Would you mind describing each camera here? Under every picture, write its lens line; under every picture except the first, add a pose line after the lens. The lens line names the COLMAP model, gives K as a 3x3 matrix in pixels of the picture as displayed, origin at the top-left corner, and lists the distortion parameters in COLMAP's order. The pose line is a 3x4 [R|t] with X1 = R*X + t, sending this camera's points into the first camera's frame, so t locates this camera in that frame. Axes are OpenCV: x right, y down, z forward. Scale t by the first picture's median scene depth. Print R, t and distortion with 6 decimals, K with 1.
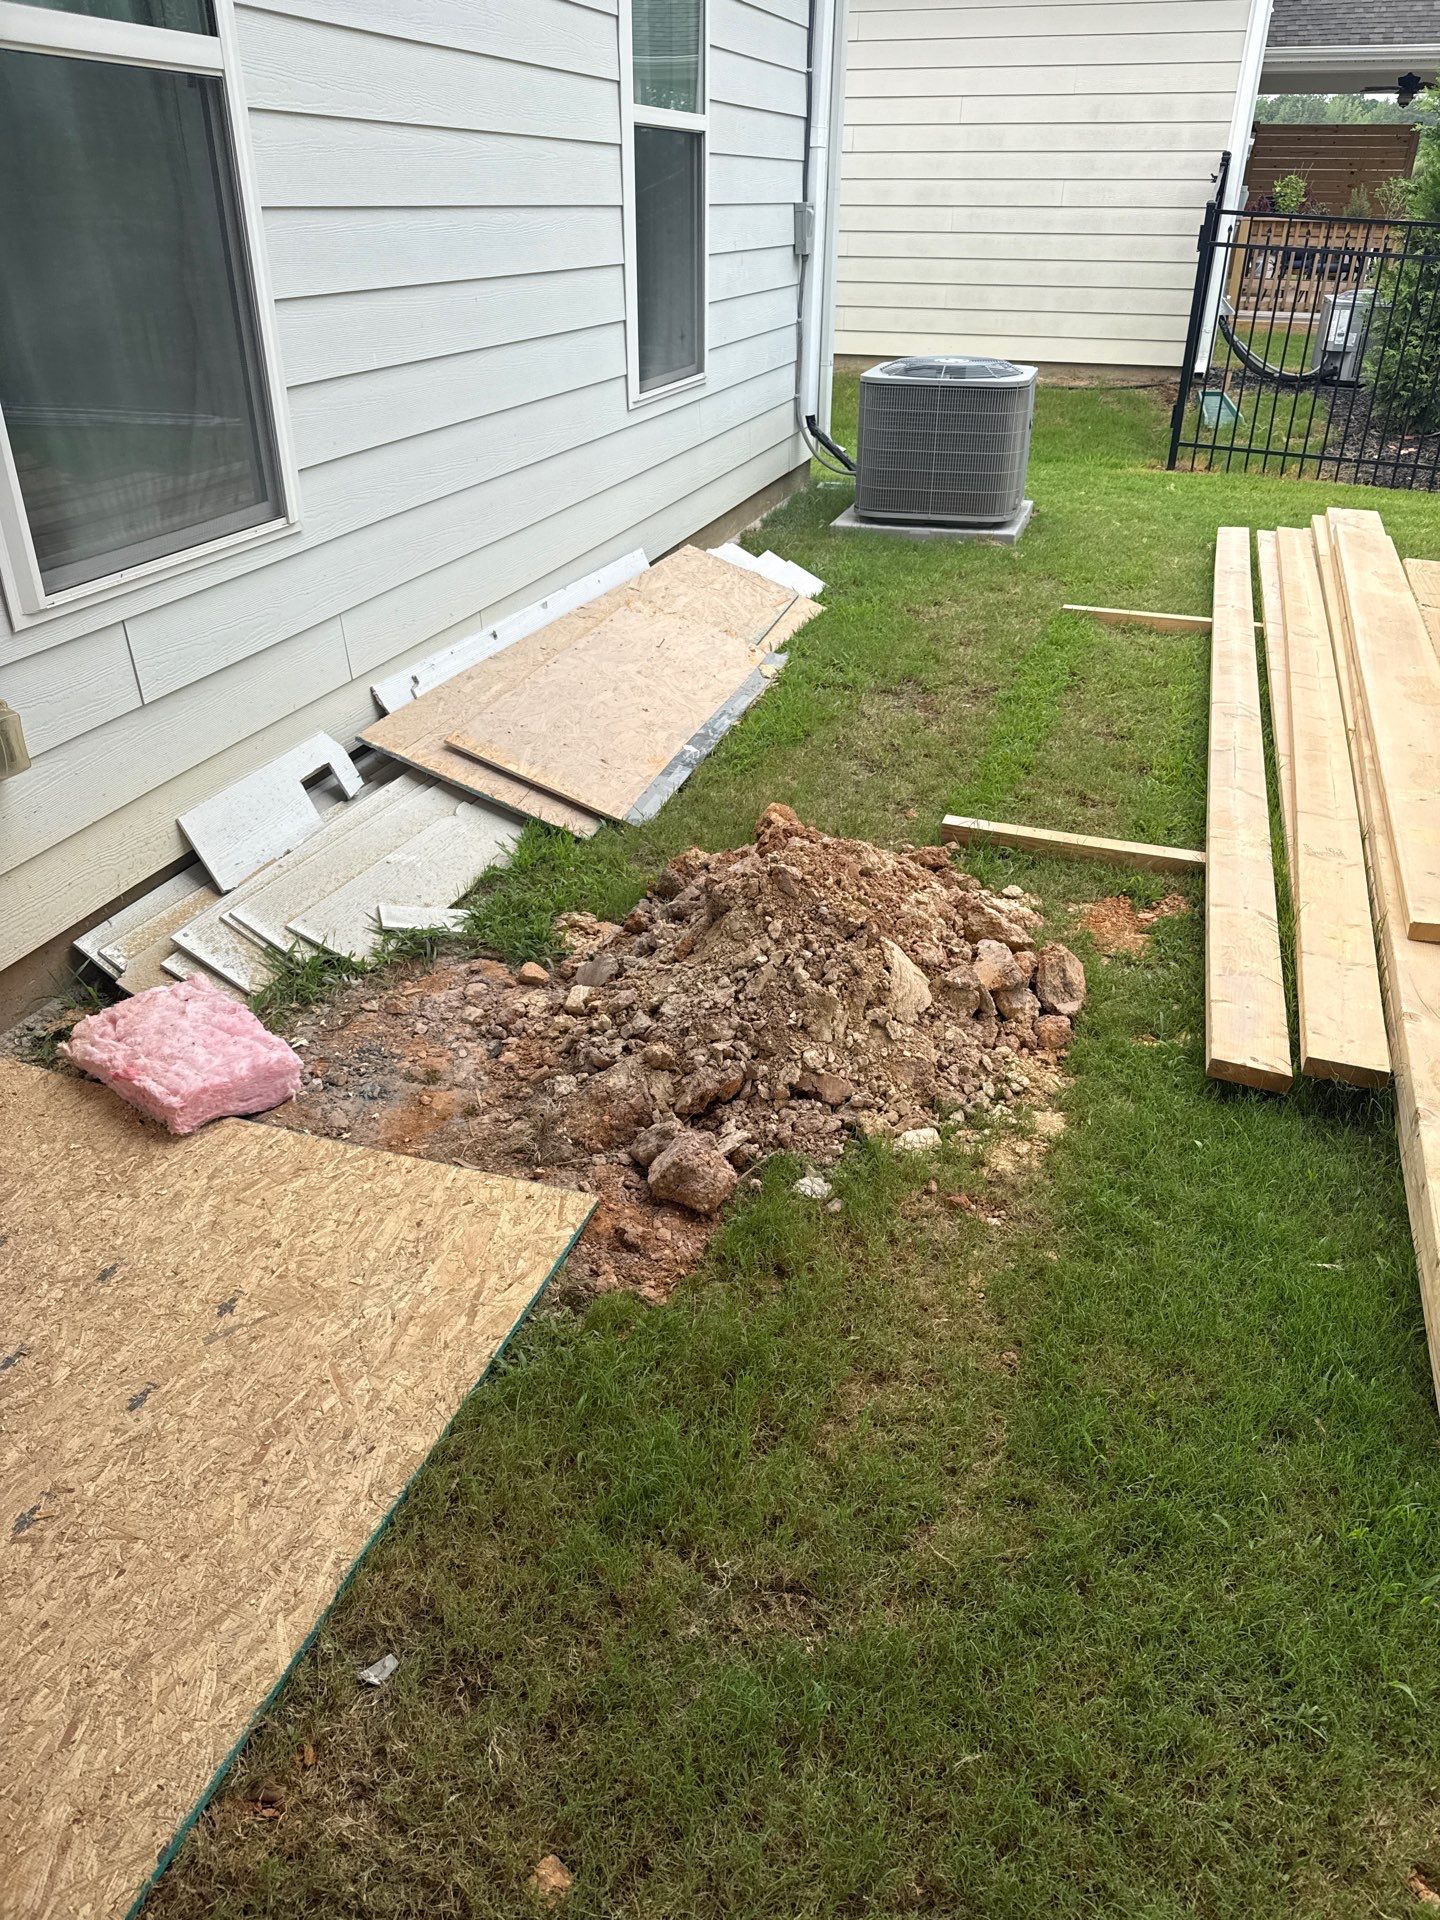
lens RADIAL K [[1338.3, 0, 720.0], [0, 1338.3, 960.0], [0, 0, 1]] dist [0.001647, -0.014402]
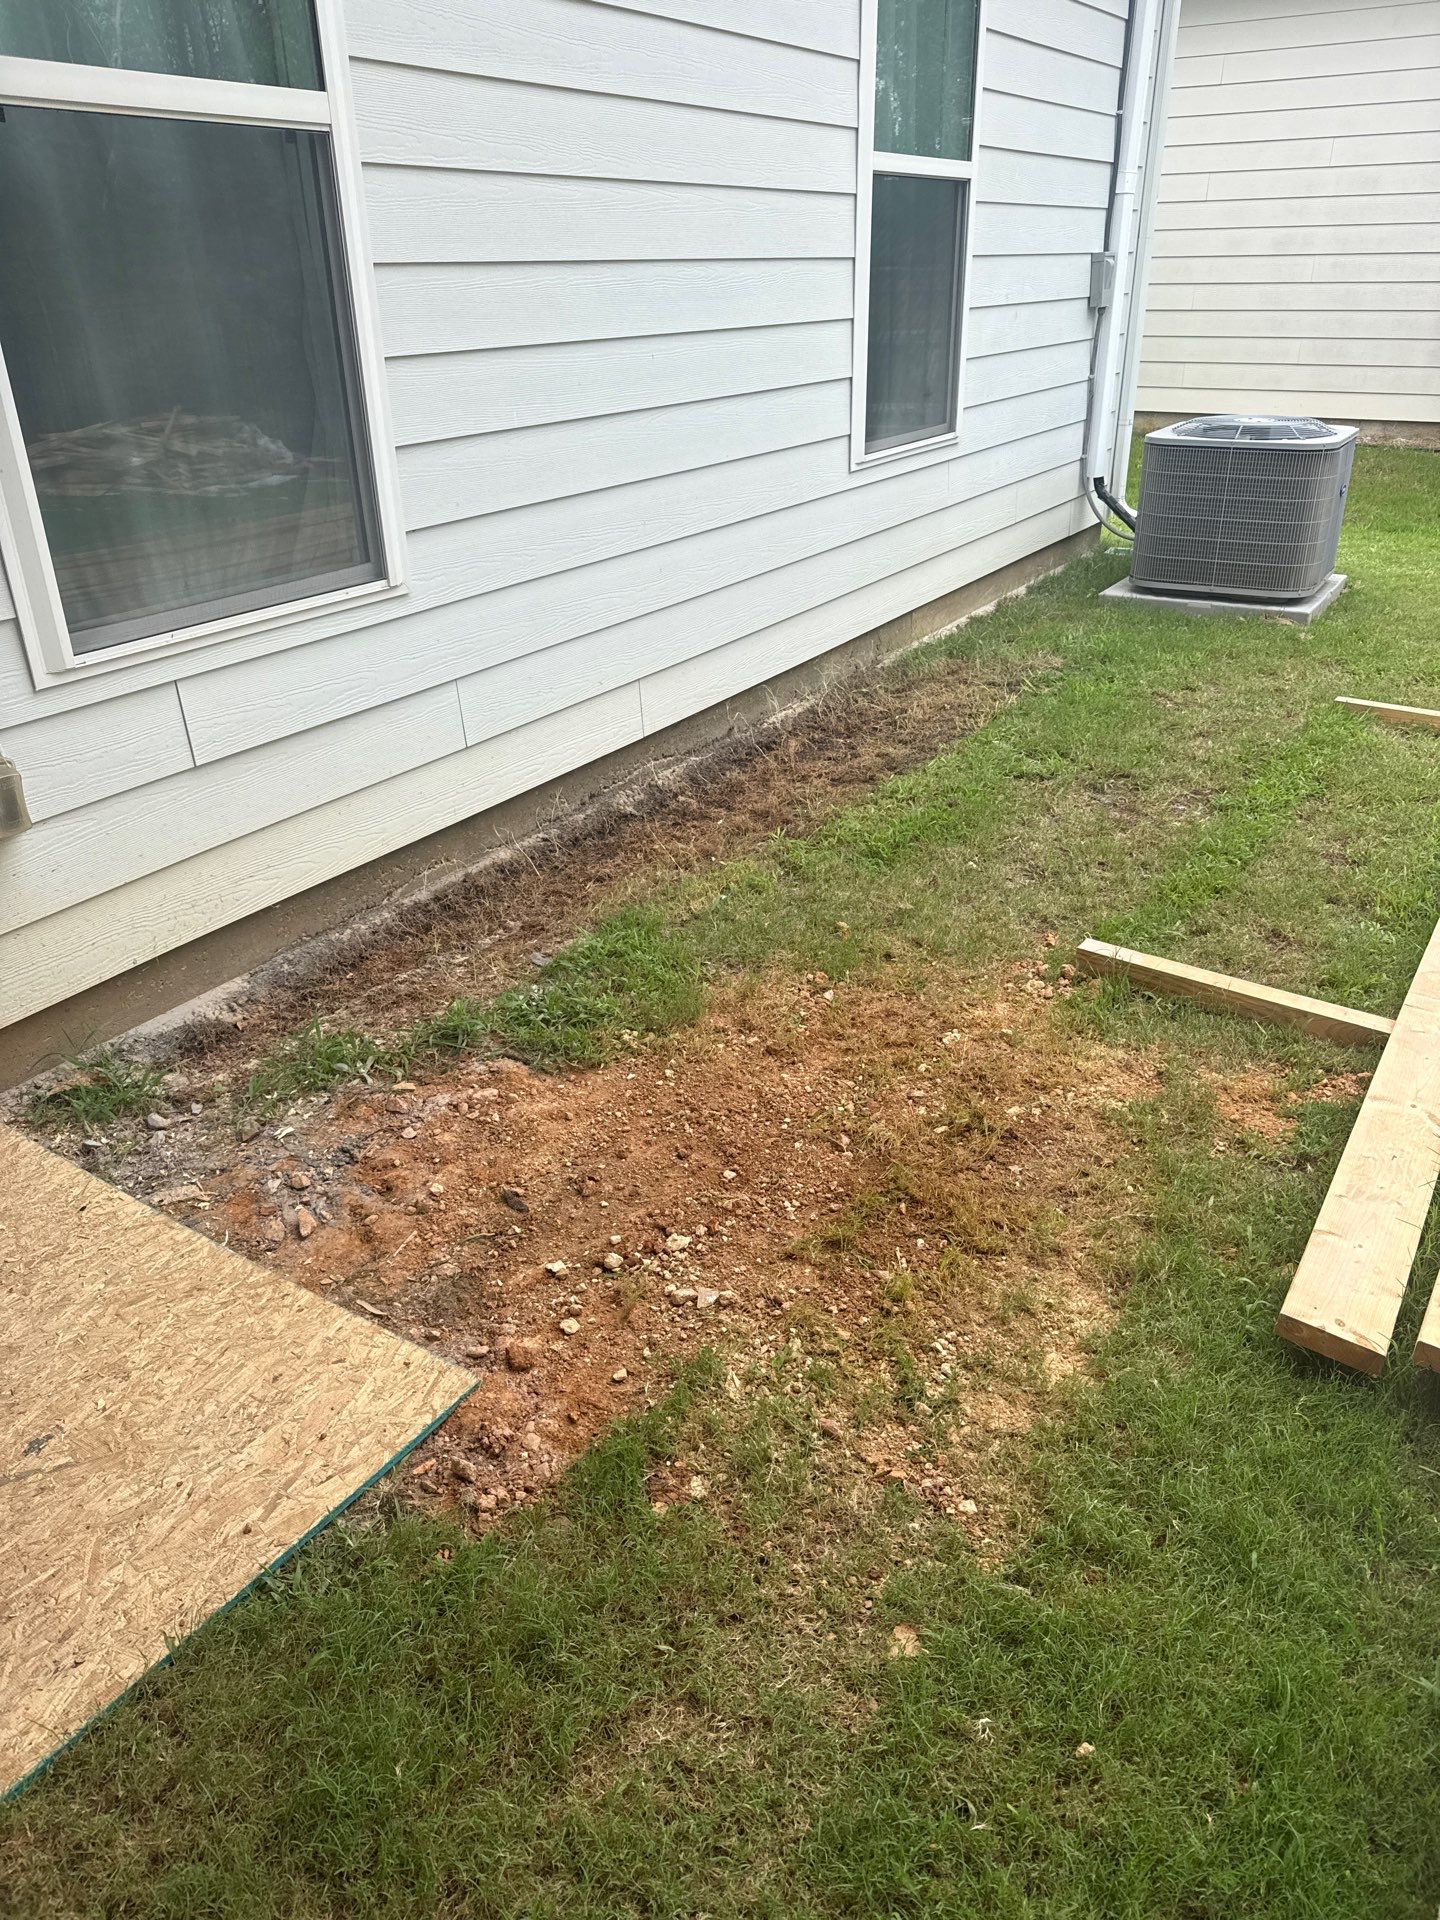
lens RADIAL K [[1338.3, 0, 720.0], [0, 1338.3, 960.0], [0, 0, 1]] dist [0.001647, -0.014402]
pose [[0.967149, 0.096989, -0.234982, 0.097813], [-0.105354, 0.994162, -0.023278, -0.036061], [0.231352, 0.047269, 0.971721, 0.076979]]
